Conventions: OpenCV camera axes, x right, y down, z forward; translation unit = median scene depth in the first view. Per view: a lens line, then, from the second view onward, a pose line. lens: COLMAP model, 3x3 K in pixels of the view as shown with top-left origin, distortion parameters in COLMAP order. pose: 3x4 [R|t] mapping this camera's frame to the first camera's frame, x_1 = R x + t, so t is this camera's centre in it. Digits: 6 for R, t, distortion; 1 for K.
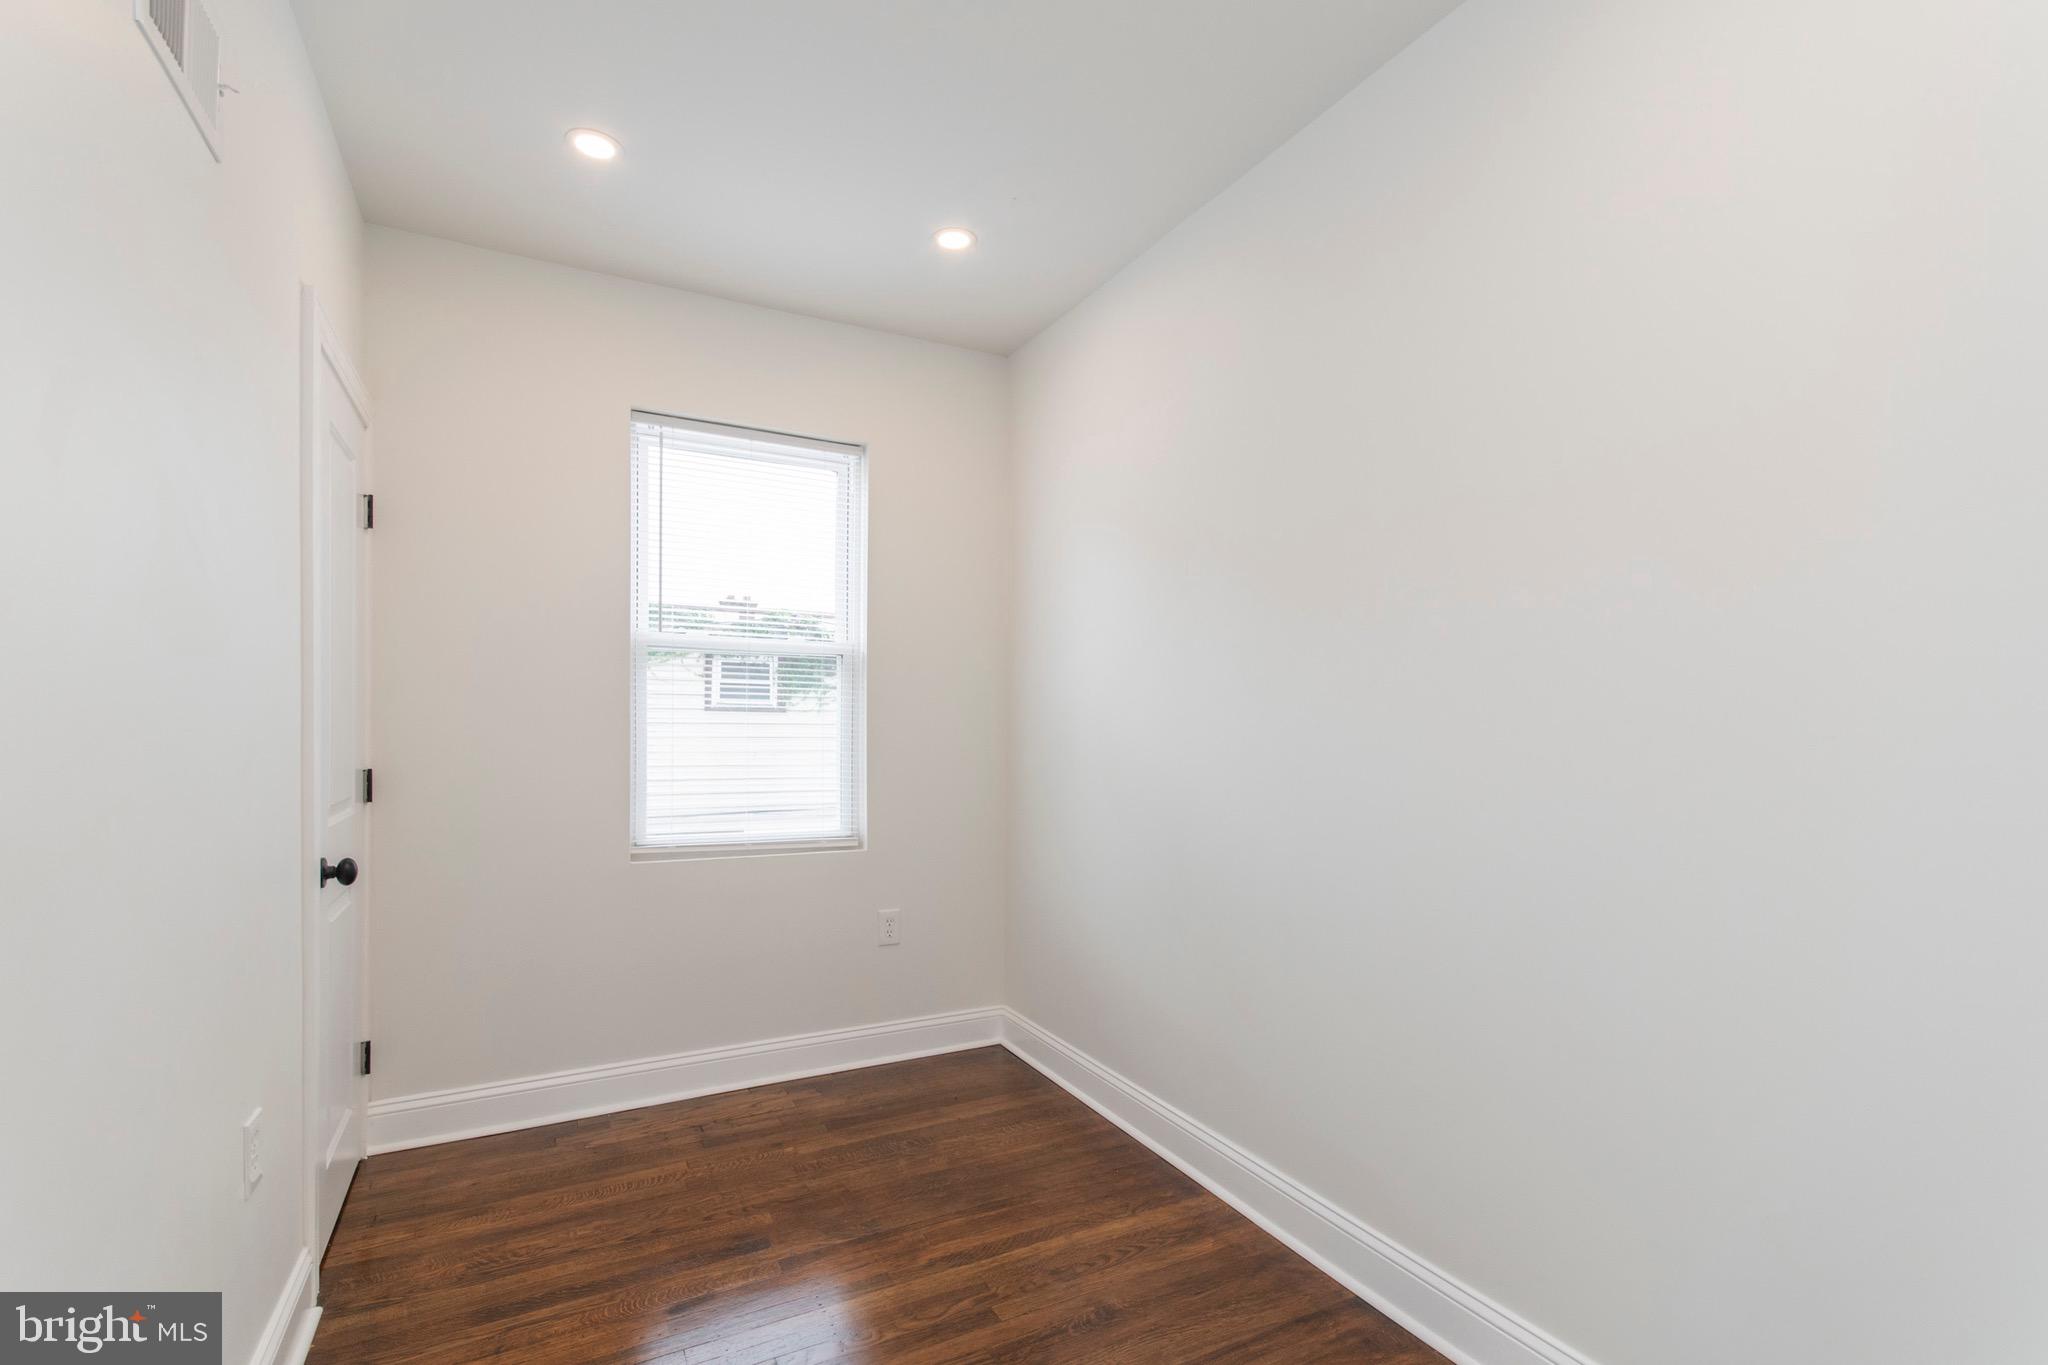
lens RADIAL K [[917.5, 0, 1027.4], [0, 917.5, 726.3], [0, 0, 1]] dist [0.000609, -0.000038]
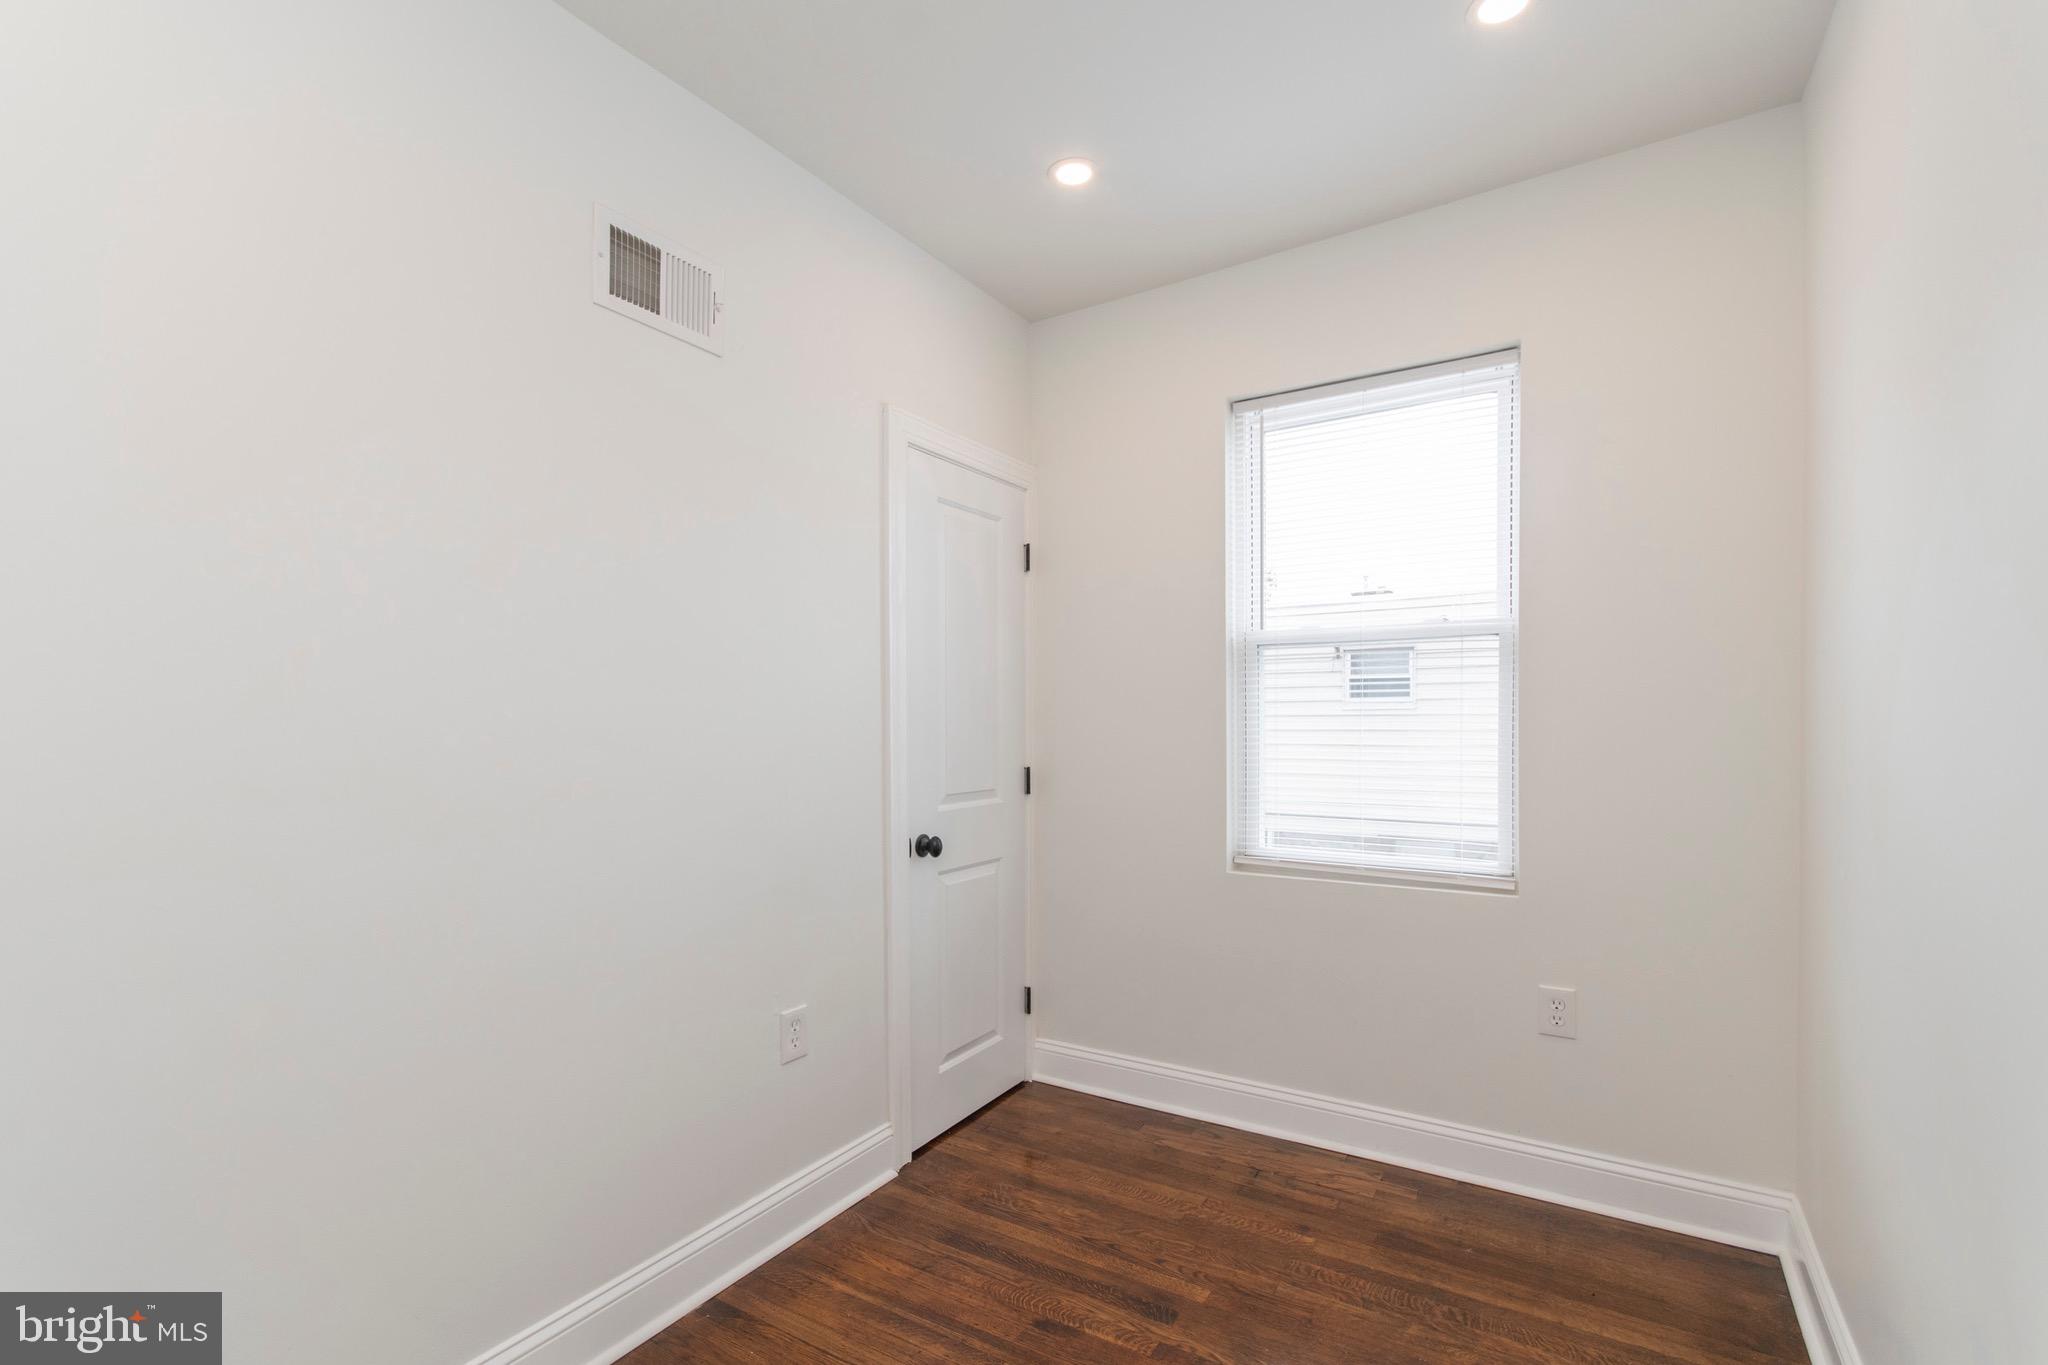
lens RADIAL K [[927.3, 0, 997.9], [0, 927.3, 730.9], [0, 0, 1]] dist [0.003046, 0.000344]
pose [[0.480774, -0.004372, -0.876834, 0.337784], [0.007790, 0.999969, -0.000714, -0.000851], [0.876810, -0.006487, 0.480793, 0.345922]]
